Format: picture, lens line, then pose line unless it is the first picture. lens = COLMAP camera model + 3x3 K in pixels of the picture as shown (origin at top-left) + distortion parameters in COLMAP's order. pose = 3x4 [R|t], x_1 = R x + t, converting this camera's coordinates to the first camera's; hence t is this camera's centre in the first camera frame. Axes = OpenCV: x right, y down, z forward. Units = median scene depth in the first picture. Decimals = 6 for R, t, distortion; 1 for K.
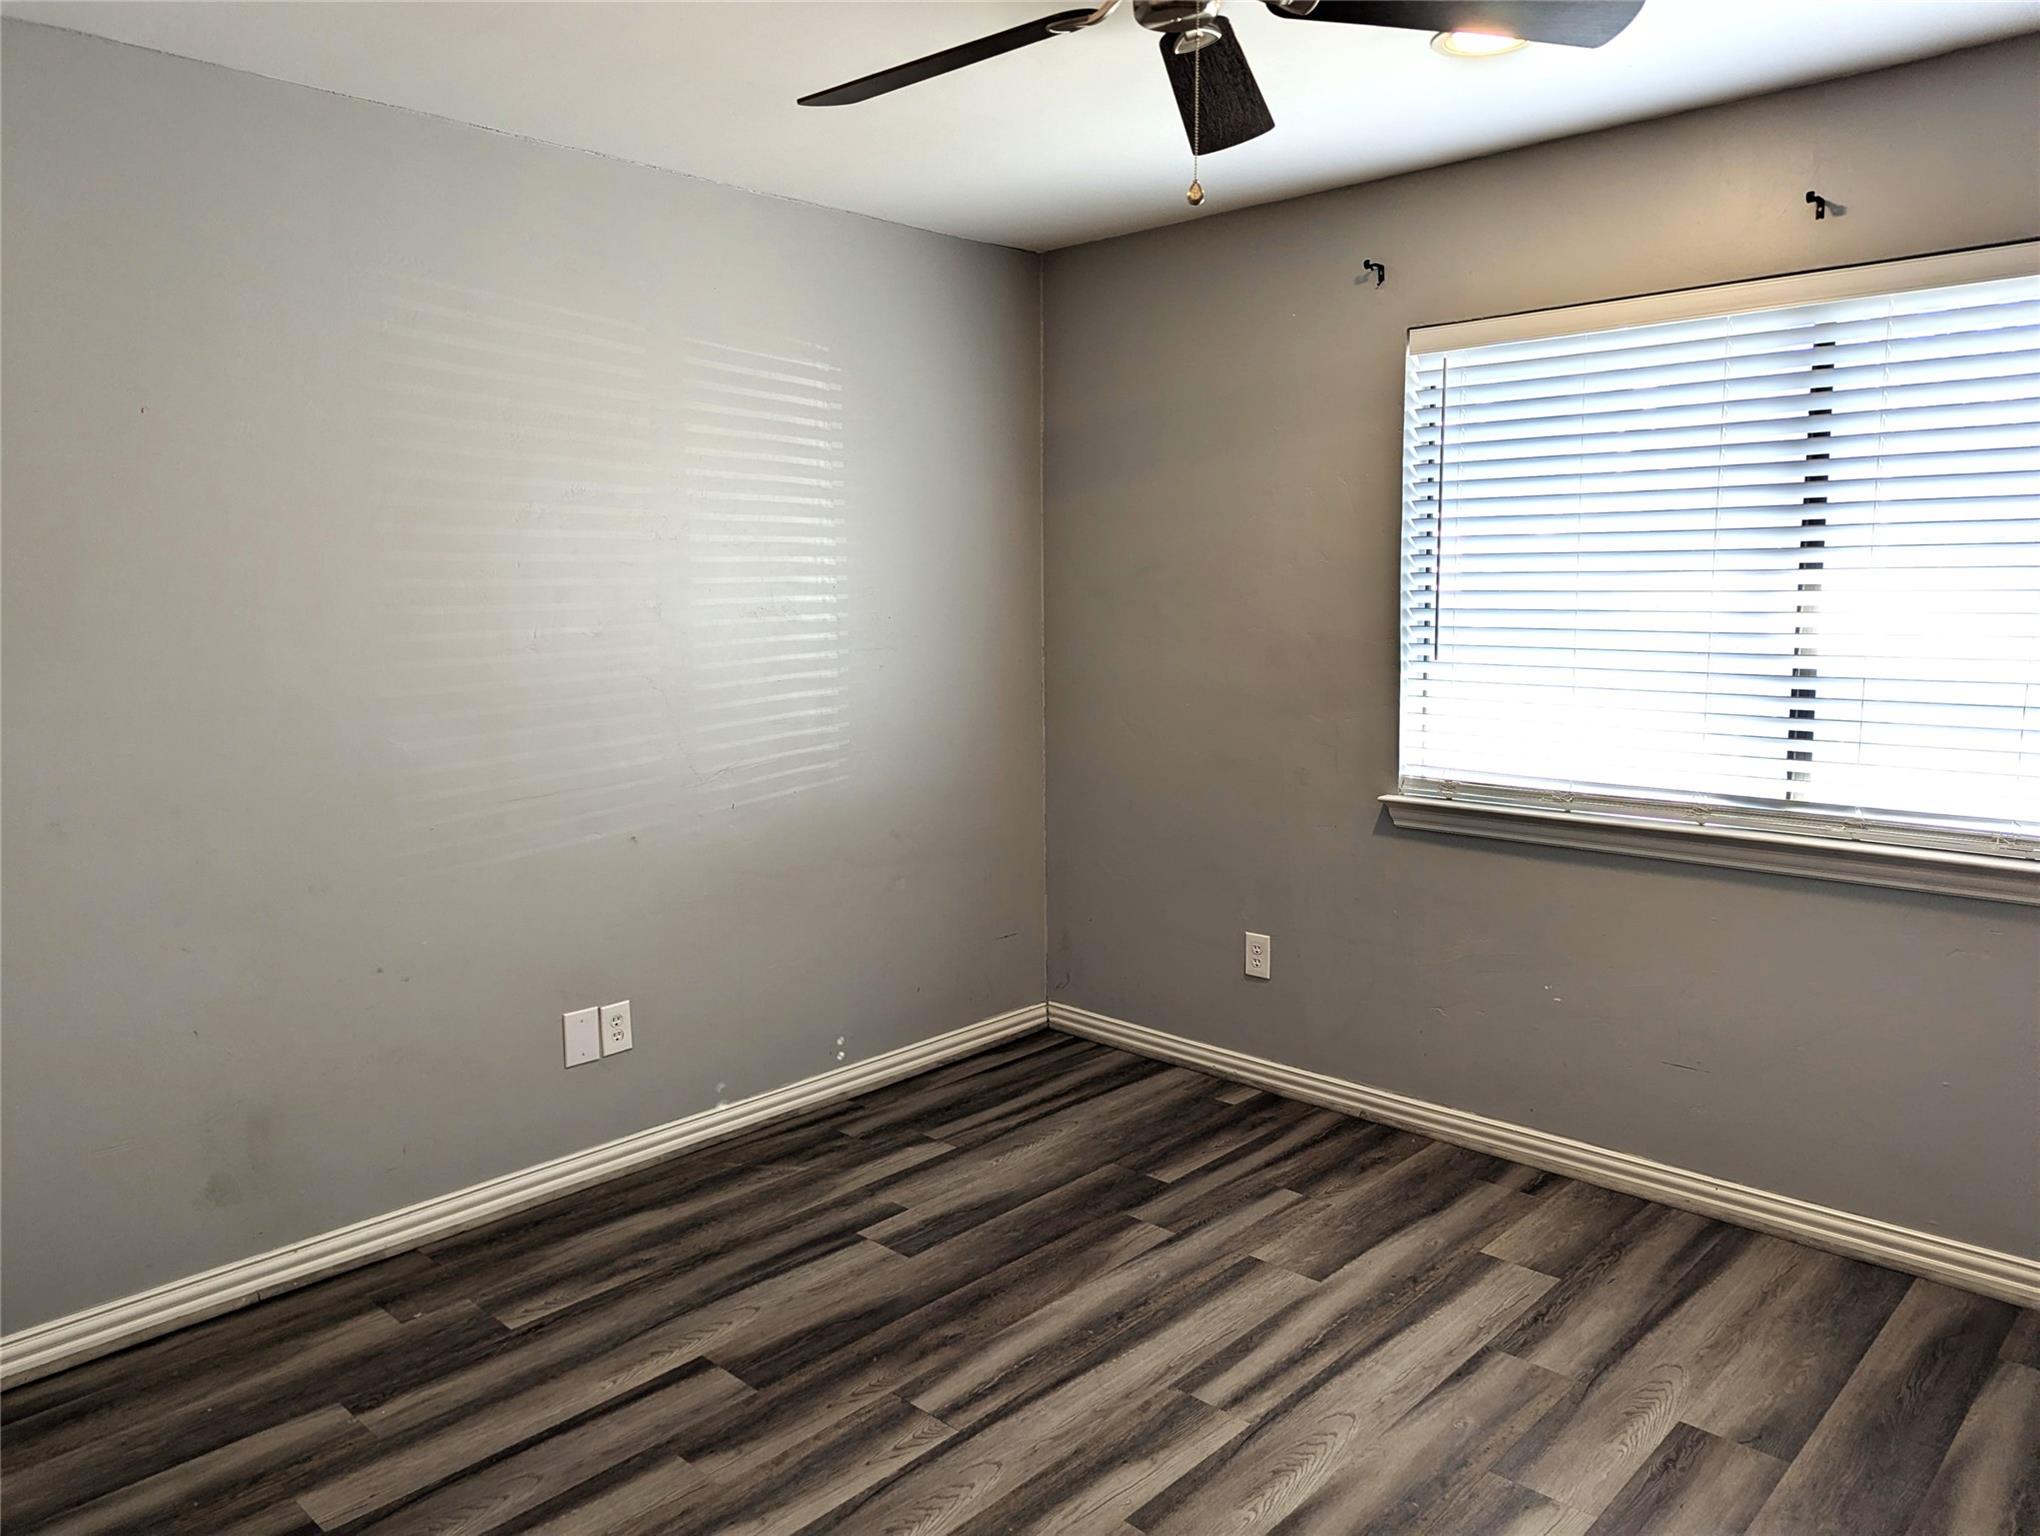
lens RADIAL K [[1443.1, 0, 1028.4], [0, 1443.1, 759.4], [0, 0, 1]] dist [0.076791, -0.063793]
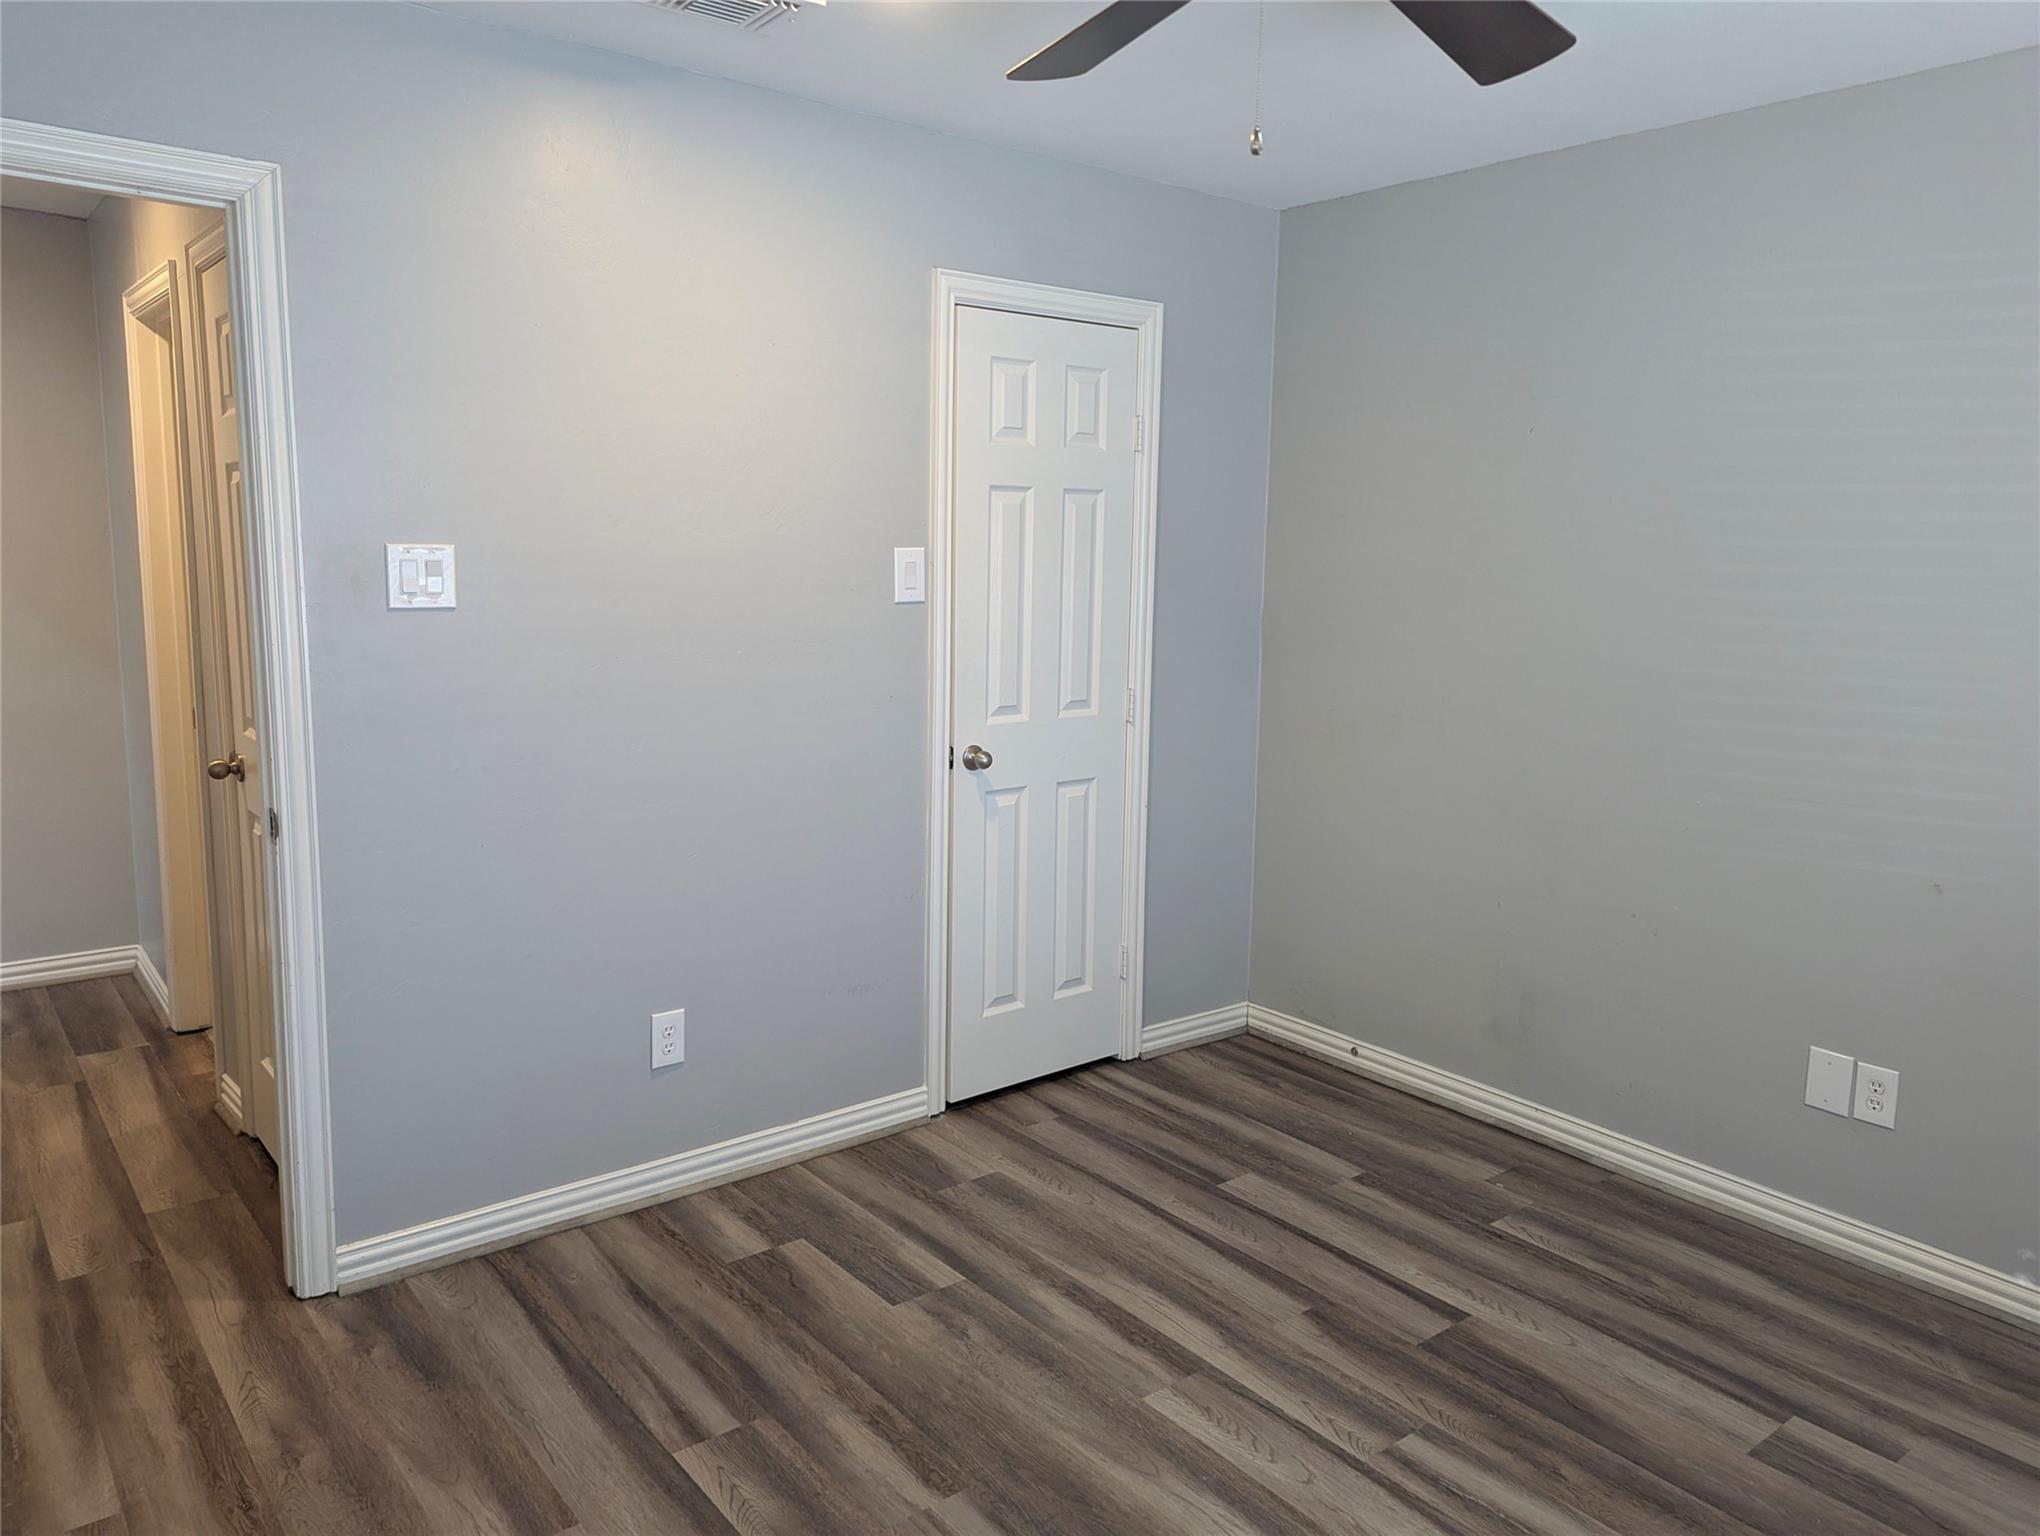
lens RADIAL K [[1443.1, 0, 1028.4], [0, 1443.1, 759.4], [0, 0, 1]] dist [0.076791, -0.063793]
pose [[-0.153632, 0.153757, -0.976092, 0.745948], [-0.135210, 0.975257, 0.174907, -0.113146], [0.978834, 0.158849, -0.129041, 0.726073]]
